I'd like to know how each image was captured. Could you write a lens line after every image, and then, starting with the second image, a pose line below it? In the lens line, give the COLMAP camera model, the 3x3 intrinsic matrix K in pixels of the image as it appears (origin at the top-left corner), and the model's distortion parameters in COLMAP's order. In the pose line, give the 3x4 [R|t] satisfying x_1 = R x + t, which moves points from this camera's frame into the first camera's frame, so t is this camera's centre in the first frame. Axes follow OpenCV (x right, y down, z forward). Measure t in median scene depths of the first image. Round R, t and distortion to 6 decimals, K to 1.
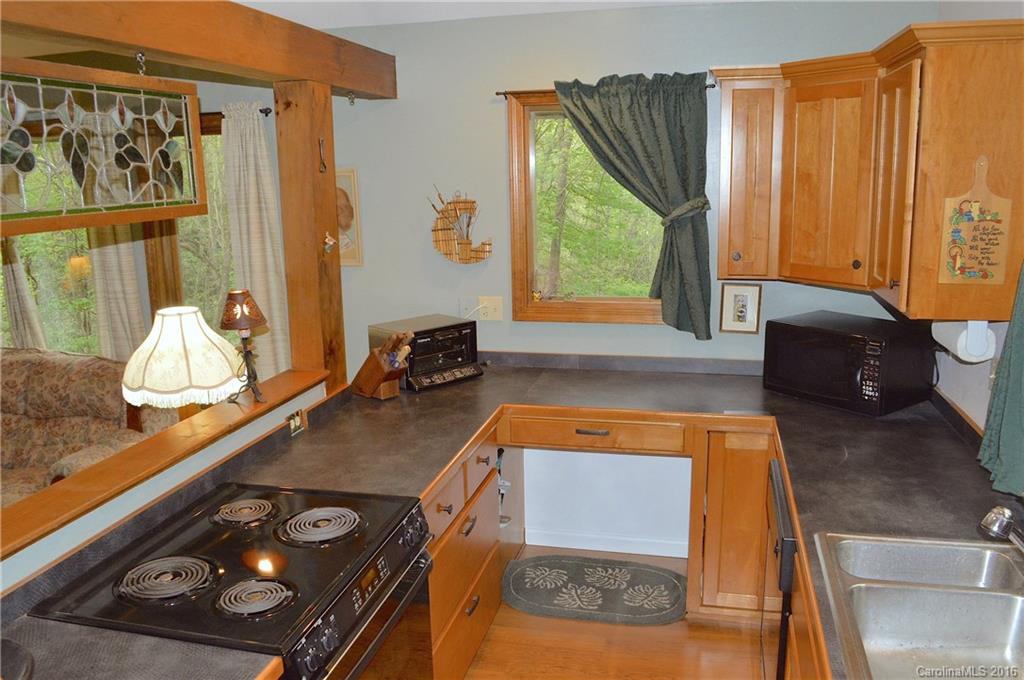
lens RADIAL K [[813.8, 0, 516.4], [0, 813.8, 343.0], [0, 0, 1]] dist [-0.076250, 0.001016]
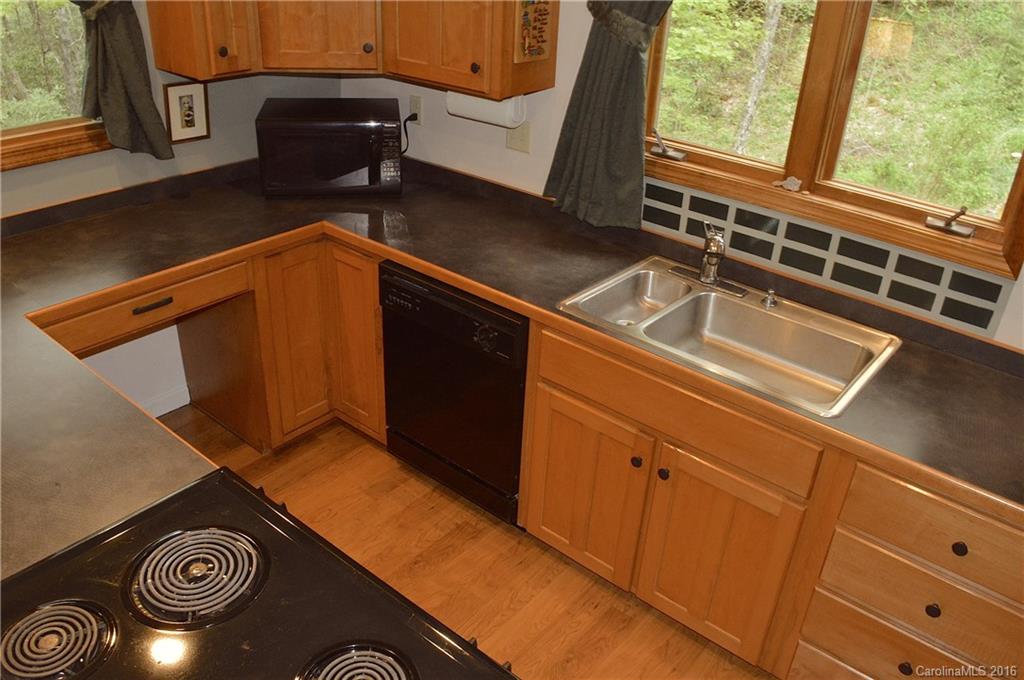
lens RADIAL K [[813.8, 0, 512.0], [0, 813.8, 341.4], [0, 0, 1]] dist [-0.076250, 0.001016]
pose [[0.451727, -0.396200, 0.799355, -0.537394], [0.134064, 0.915953, 0.378230, -0.148387], [-0.882026, -0.063692, 0.466877, 0.456075]]
